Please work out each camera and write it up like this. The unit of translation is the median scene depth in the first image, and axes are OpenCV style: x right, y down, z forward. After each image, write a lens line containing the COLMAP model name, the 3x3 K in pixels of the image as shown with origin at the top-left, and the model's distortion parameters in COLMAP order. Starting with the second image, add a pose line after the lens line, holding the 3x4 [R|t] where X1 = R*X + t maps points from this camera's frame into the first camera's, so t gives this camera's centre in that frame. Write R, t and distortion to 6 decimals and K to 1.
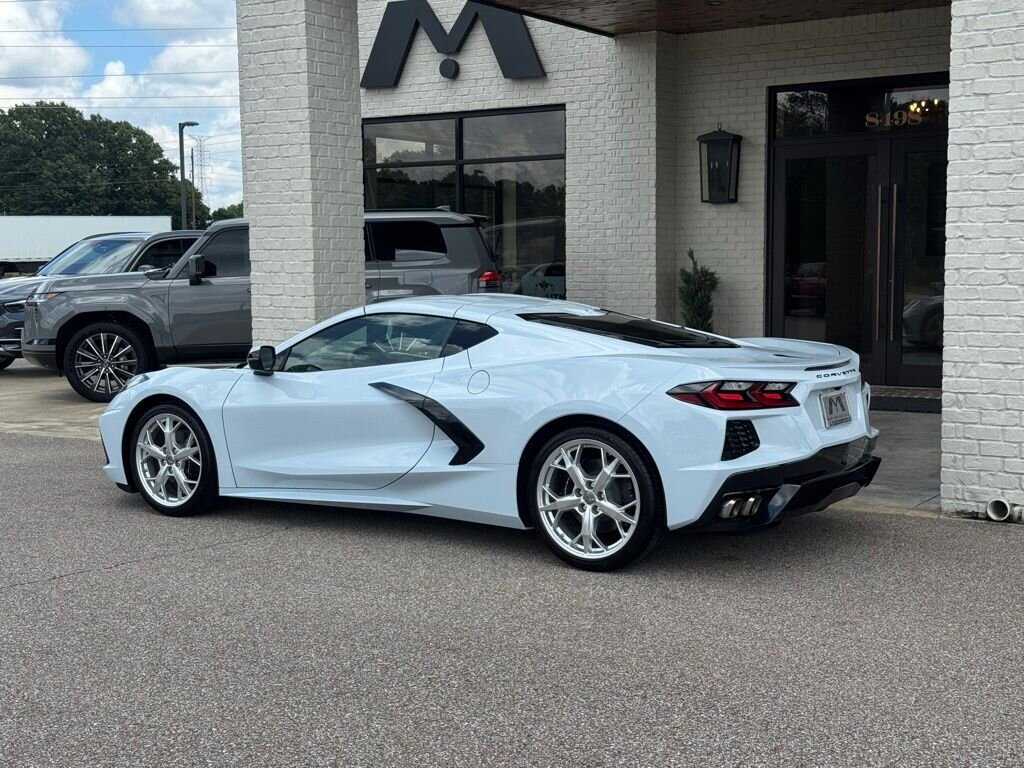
lens RADIAL K [[1414.8, 0, 513.8], [0, 1414.8, 382.9], [0, 0, 1]] dist [0.207923, -0.447498]
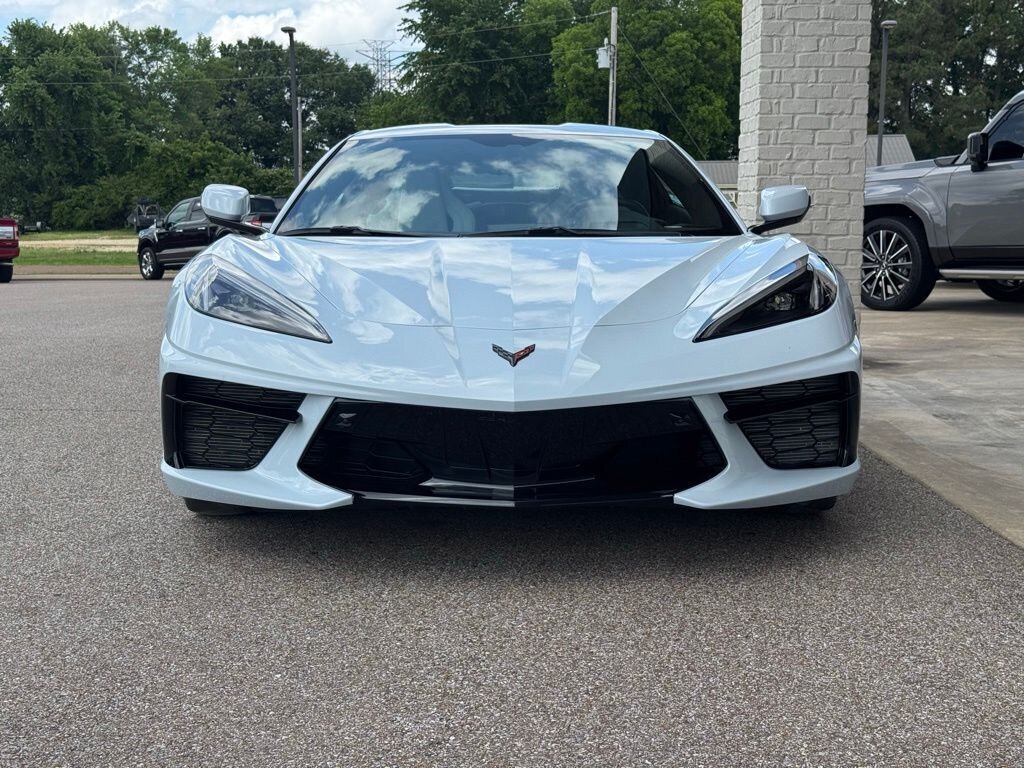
lens RADIAL K [[1414.8, 0, 513.8], [0, 1414.8, 382.9], [0, 0, 1]] dist [0.207923, -0.447498]
pose [[0.553247, 0.109611, -0.825774, 0.557322], [-0.077493, 0.993779, 0.079993, 0.009695], [0.829405, 0.019736, 0.558300, 0.576689]]
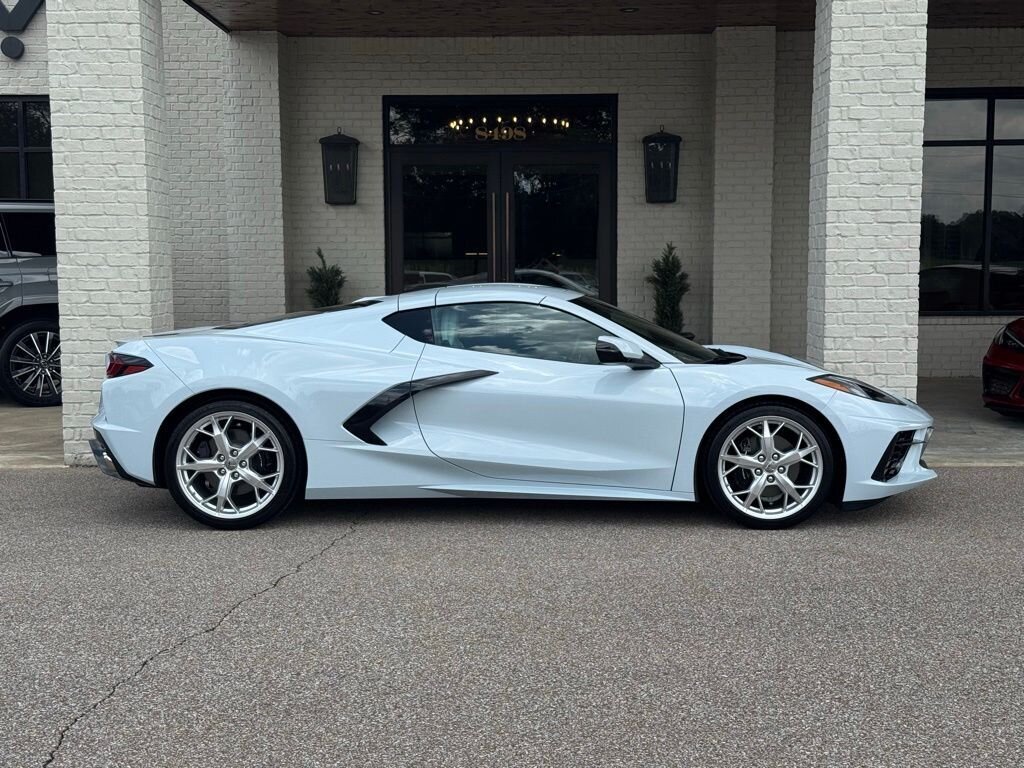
lens RADIAL K [[1414.8, 0, 513.8], [0, 1414.8, 382.9], [0, 0, 1]] dist [0.207923, -0.447498]
pose [[0.853502, -0.040724, 0.519495, -0.536306], [0.043984, 0.999014, 0.006050, 0.004614], [-0.519229, 0.017686, 0.854452, 0.100745]]
